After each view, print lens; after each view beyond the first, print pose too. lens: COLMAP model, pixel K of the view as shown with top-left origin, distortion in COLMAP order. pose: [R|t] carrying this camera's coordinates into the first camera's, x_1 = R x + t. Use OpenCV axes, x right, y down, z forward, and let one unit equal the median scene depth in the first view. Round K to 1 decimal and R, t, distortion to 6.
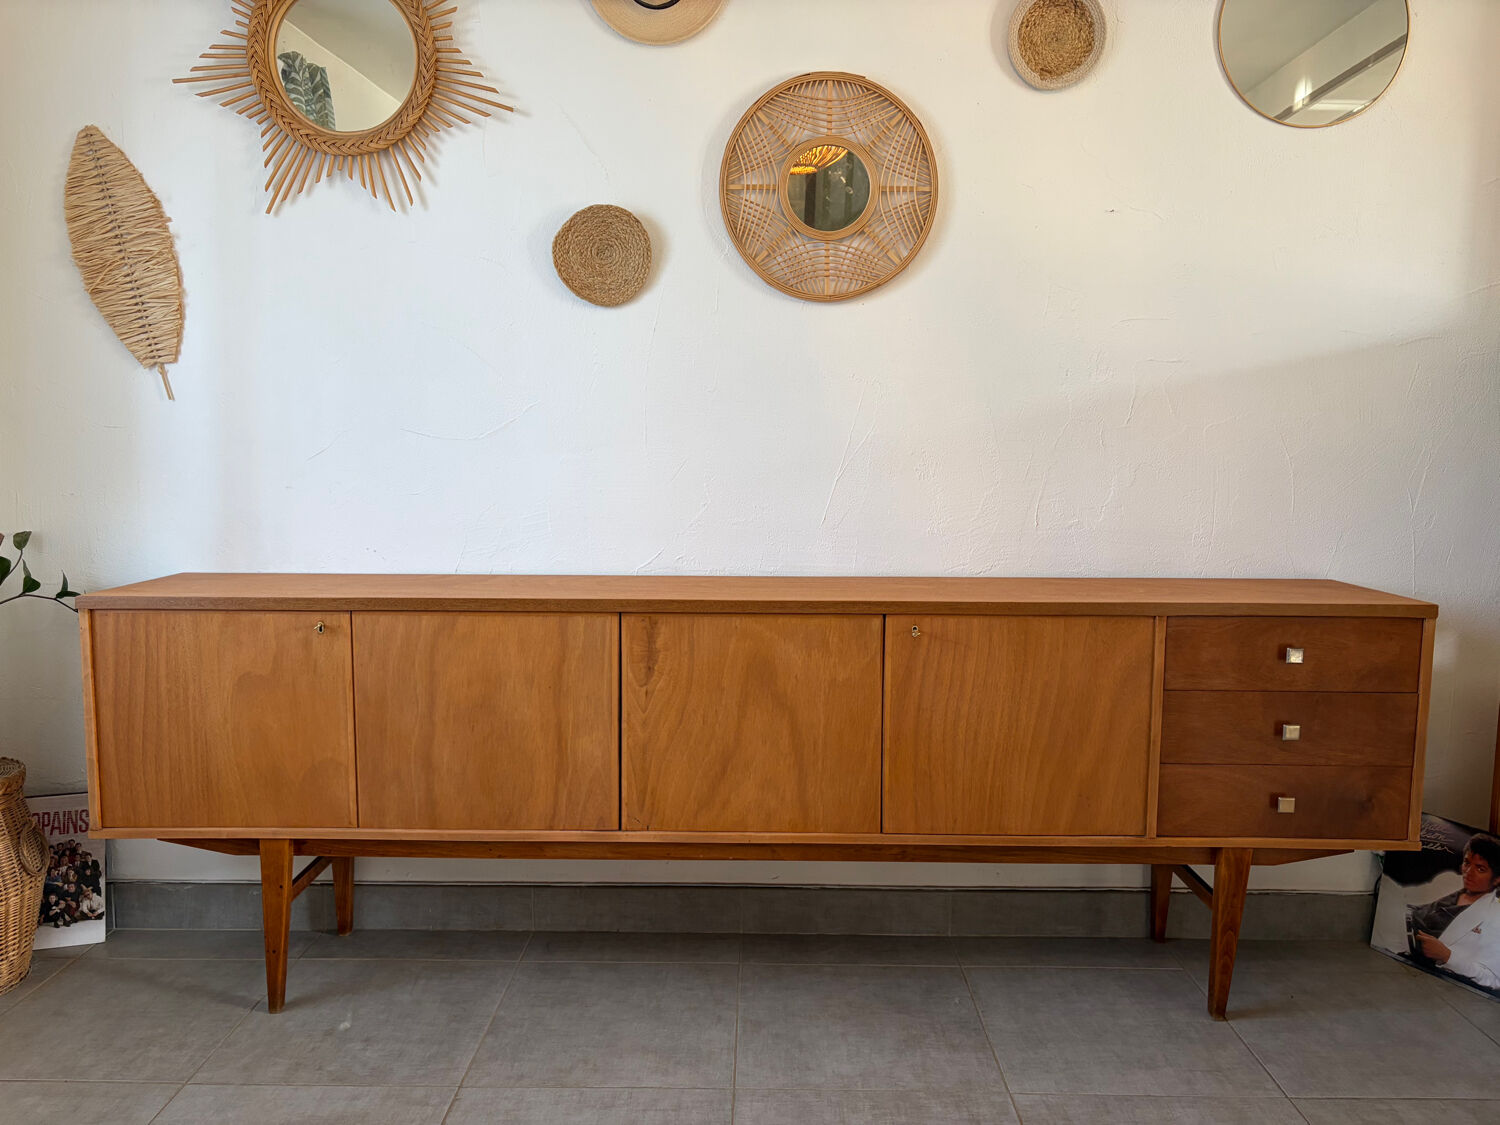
lens RADIAL K [[1149.4, 0, 756.3], [0, 1149.4, 565.1], [0, 0, 1]] dist [0.043272, -0.047976]
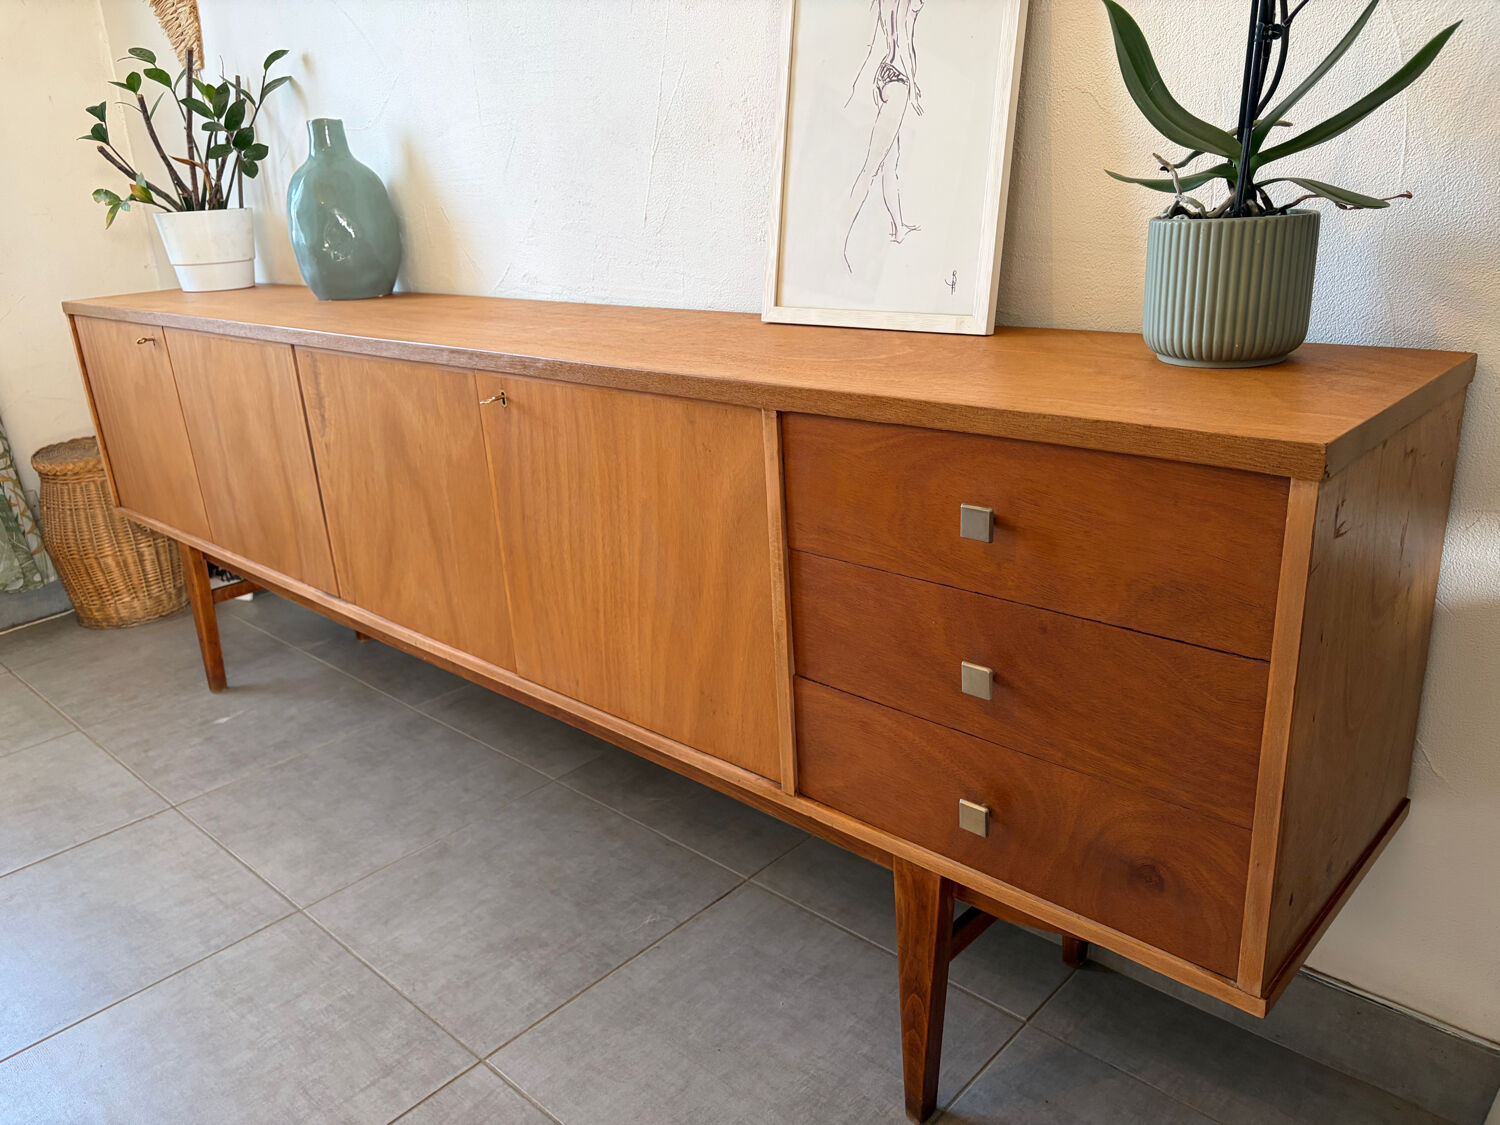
lens RADIAL K [[1149.4, 0, 748.0], [0, 1149.4, 571.8], [0, 0, 1]] dist [0.043272, -0.047976]
pose [[0.730467, 0.184023, -0.657688, 0.679637], [-0.012020, 0.966328, 0.257031, -0.017464], [0.682843, -0.179848, 0.708083, 0.598817]]
